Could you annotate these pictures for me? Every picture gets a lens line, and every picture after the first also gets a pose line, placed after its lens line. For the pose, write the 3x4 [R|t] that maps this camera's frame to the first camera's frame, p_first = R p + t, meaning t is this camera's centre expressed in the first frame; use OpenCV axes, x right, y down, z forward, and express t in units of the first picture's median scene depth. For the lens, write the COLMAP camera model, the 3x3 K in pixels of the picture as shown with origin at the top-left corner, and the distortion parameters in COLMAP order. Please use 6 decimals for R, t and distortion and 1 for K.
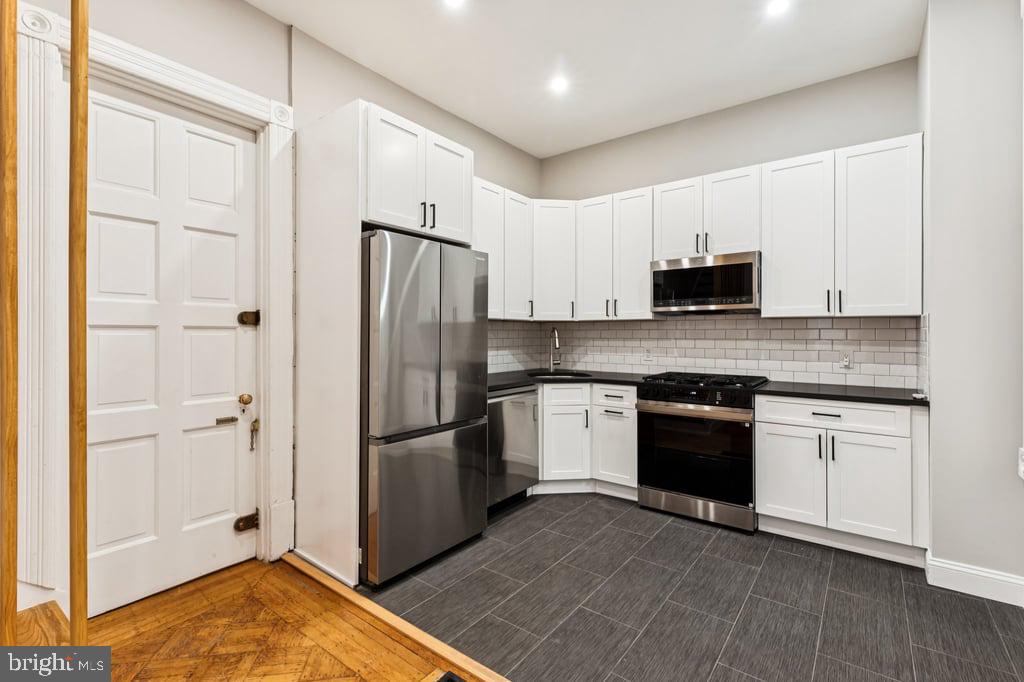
lens RADIAL K [[466.4, 0, 516.7], [0, 466.4, 331.7], [0, 0, 1]] dist [0.012438, -0.002956]
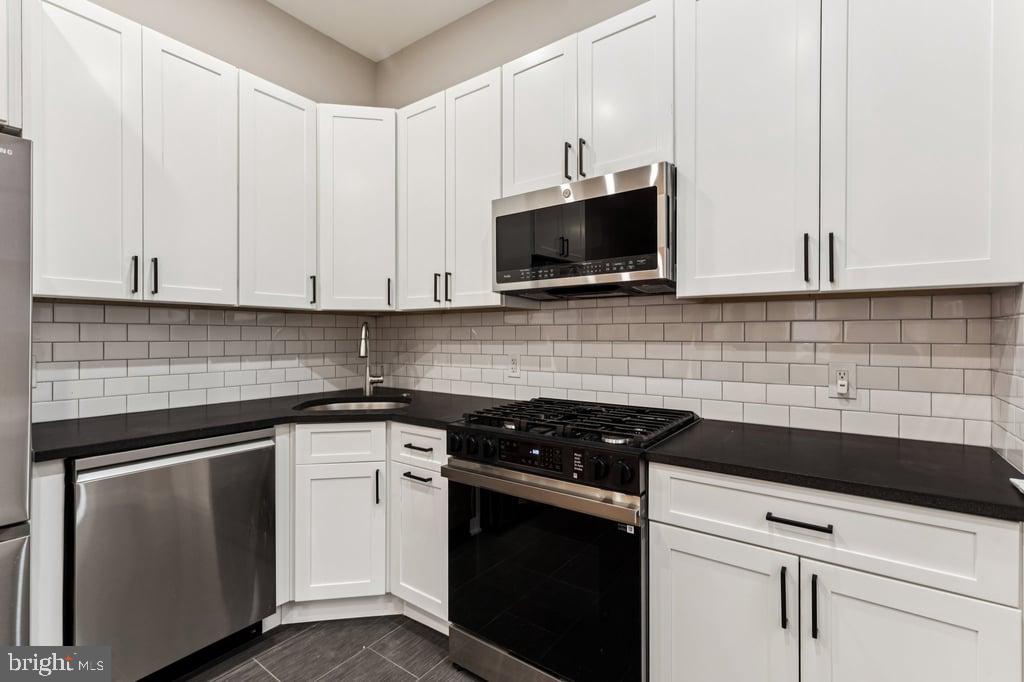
lens RADIAL K [[466.4, 0, 520.6], [0, 466.4, 336.6], [0, 0, 1]] dist [0.012438, -0.002956]
pose [[0.999735, -0.002365, 0.022912, 0.347790], [0.002201, 0.999972, 0.007185, 0.007160], [-0.022928, -0.007132, 0.999712, 0.507372]]
